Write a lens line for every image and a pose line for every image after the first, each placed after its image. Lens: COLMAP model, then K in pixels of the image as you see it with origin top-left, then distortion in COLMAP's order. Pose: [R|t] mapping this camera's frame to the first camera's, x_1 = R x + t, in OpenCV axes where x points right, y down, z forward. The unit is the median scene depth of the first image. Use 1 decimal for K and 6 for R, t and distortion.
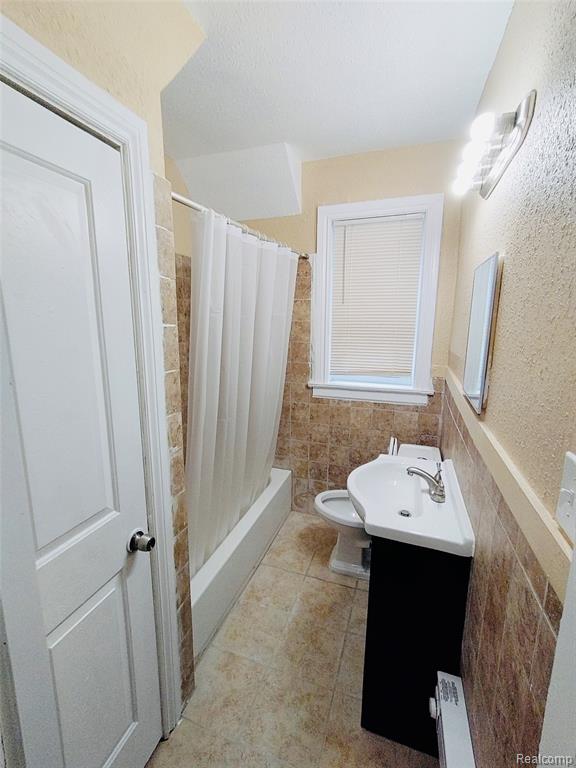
lens RADIAL K [[348.7, 0, 286.4], [0, 348.7, 380.2], [0, 0, 1]] dist [0.005275, -0.000111]
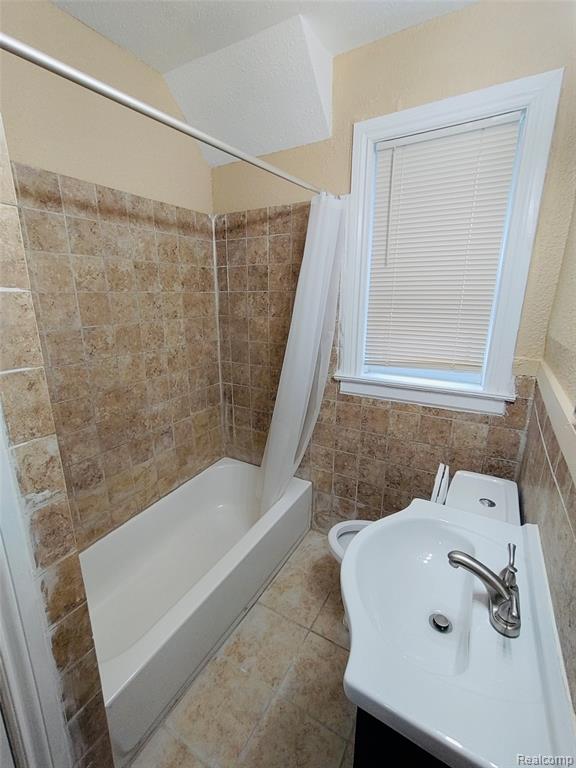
lens RADIAL K [[348.4, 0, 287.0], [0, 348.4, 385.2], [0, 0, 1]] dist [0.002700, 0.002897]
pose [[0.982180, 0.044225, -0.182667, 0.110599], [-0.029464, 0.996135, 0.082748, -0.031751], [0.185620, -0.075891, 0.979686, 0.259411]]
